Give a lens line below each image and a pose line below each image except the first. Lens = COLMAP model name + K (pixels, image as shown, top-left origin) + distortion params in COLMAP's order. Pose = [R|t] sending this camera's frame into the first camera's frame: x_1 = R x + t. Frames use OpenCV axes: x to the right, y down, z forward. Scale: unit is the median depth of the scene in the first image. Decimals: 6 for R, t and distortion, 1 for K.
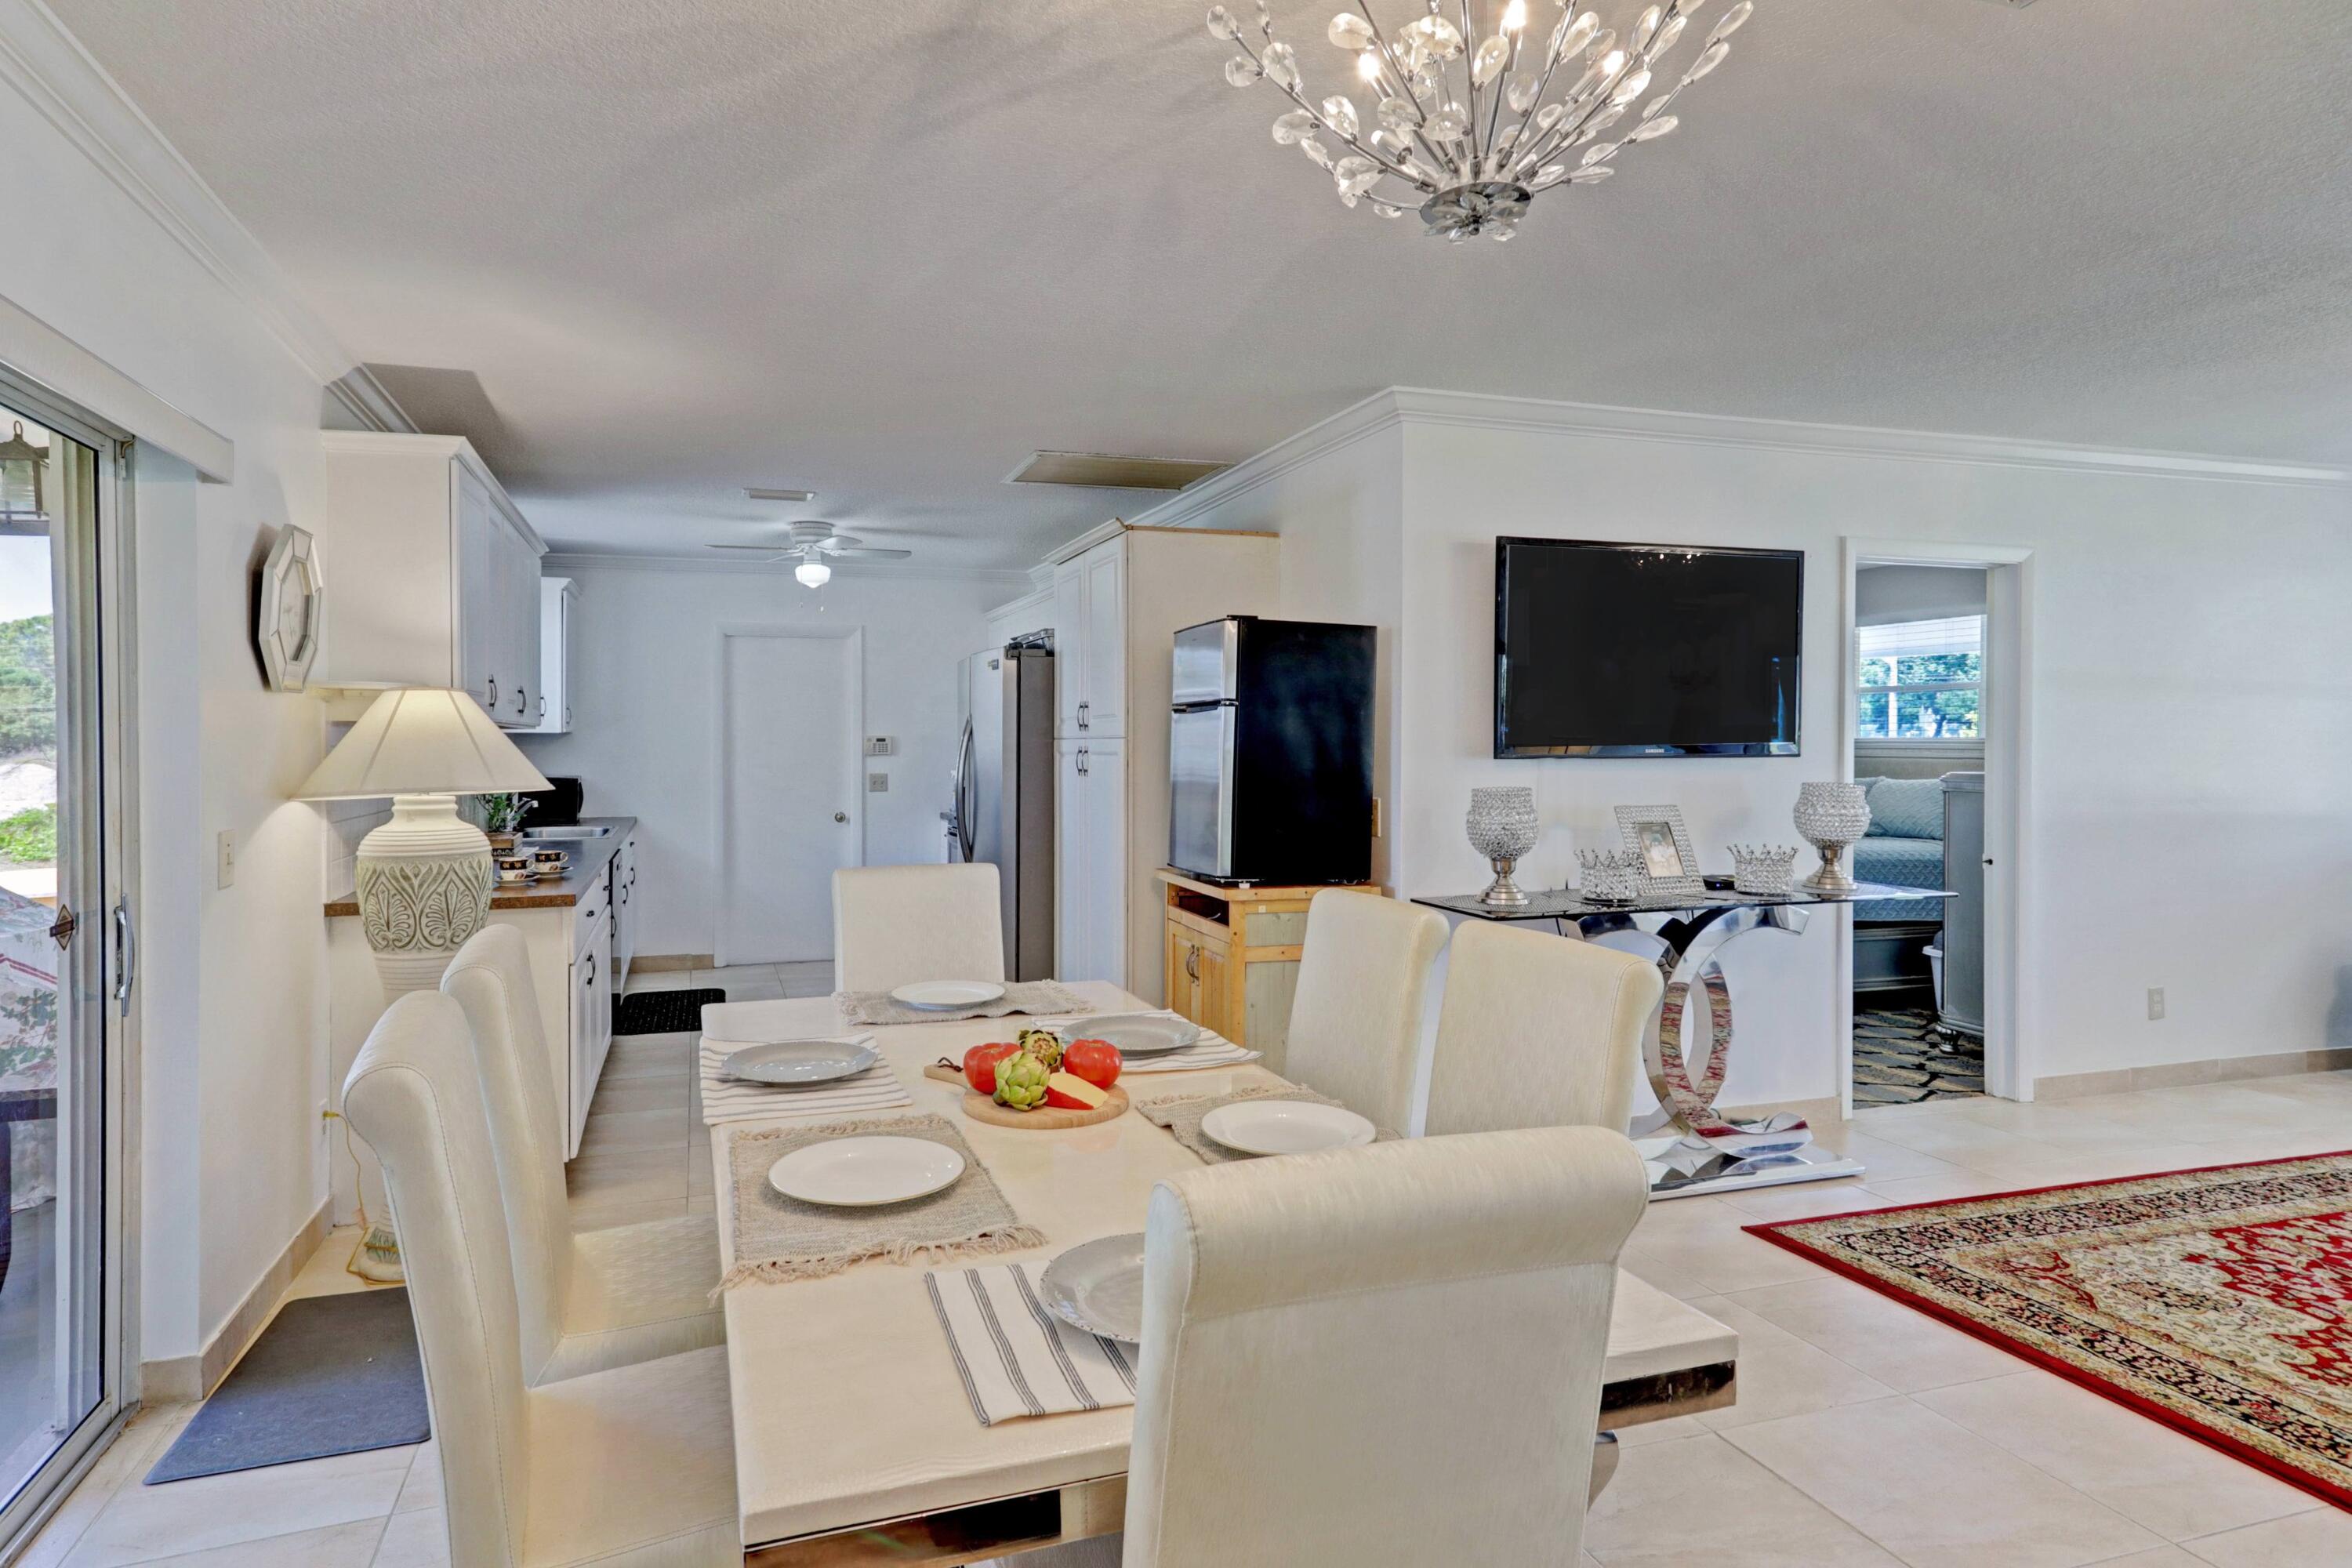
lens RADIAL K [[1235.6, 0, 1058.1], [0, 1235.6, 763.6], [0, 0, 1]] dist [0.001041, 0.007877]
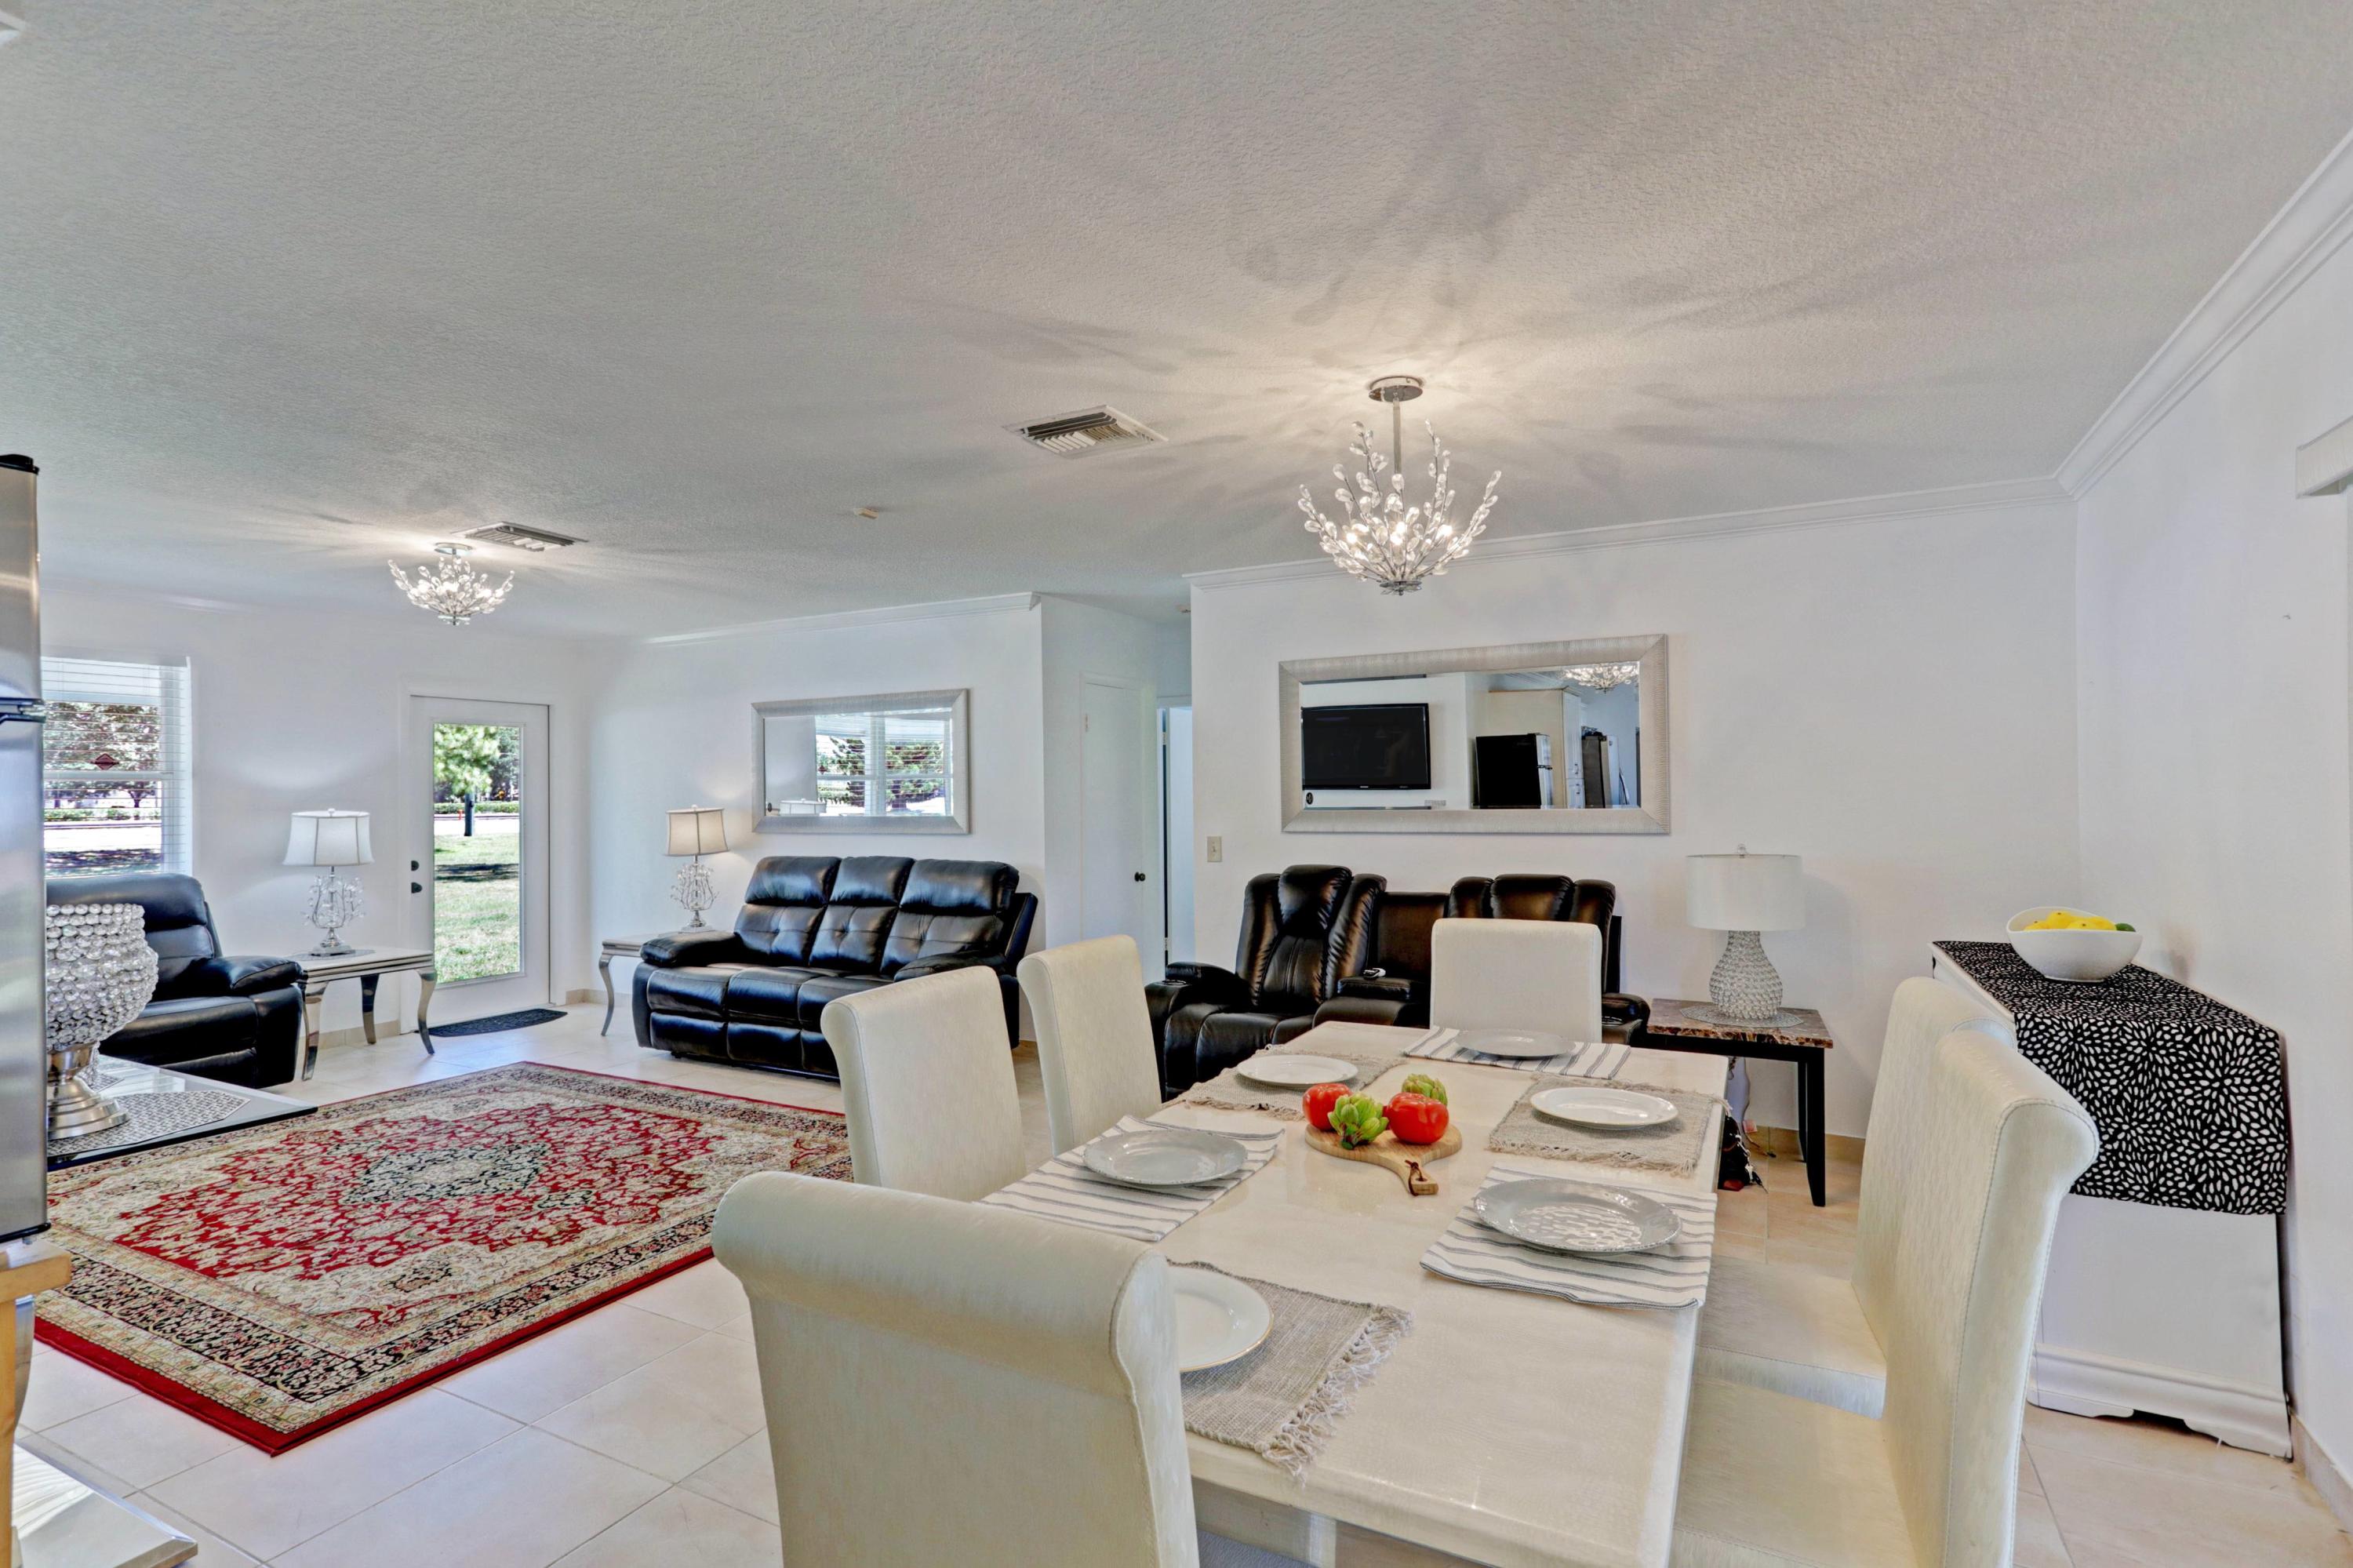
lens RADIAL K [[1128.5, 0, 1170.9], [0, 1128.5, 778.7], [0, 0, 1]] dist [0.018296, 0.006603]
pose [[-0.715310, 0.020854, 0.698496, -0.347910], [0.025931, 0.999658, -0.003290, -0.024044], [-0.698326, 0.015760, -0.715606, 1.122858]]
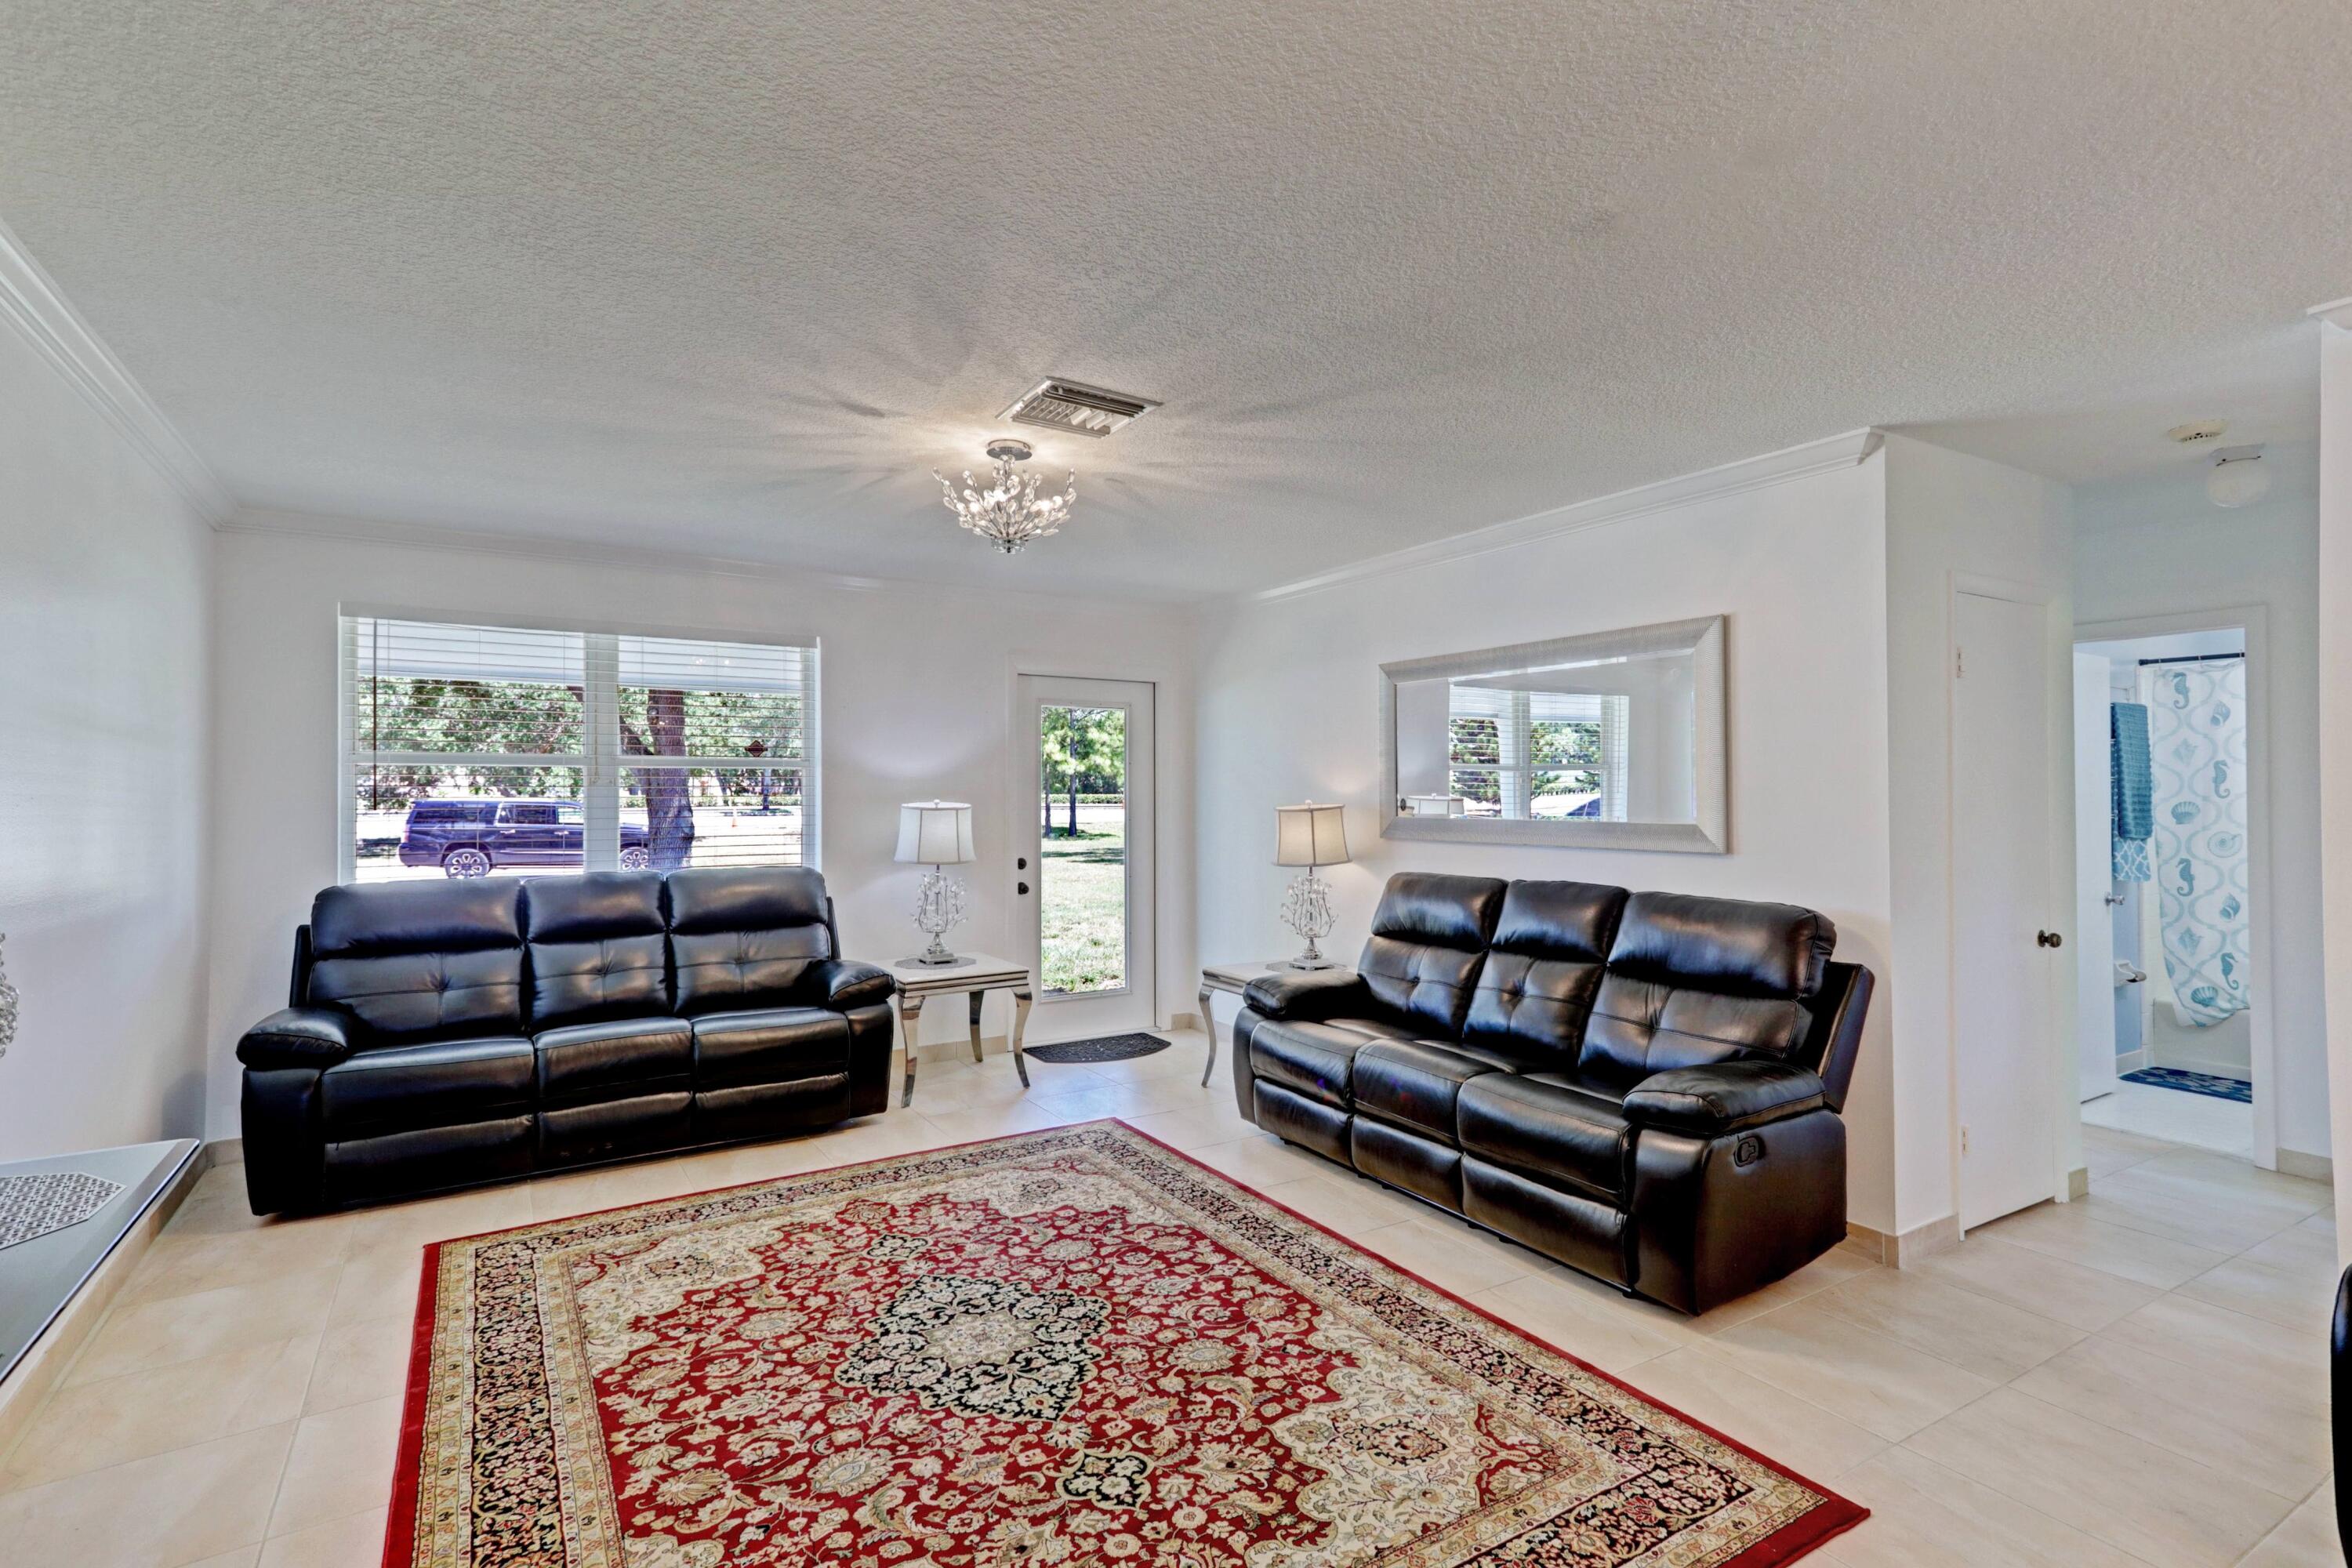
lens RADIAL K [[1117.5, 0, 1170.8], [0, 1117.5, 781.6], [0, 0, 1]] dist [0.017747, 0.006343]
pose [[-0.271347, 0.013815, 0.962382, 0.243646], [0.020395, 0.999755, -0.008601, -0.021774], [-0.962265, 0.017294, -0.271562, 0.871261]]
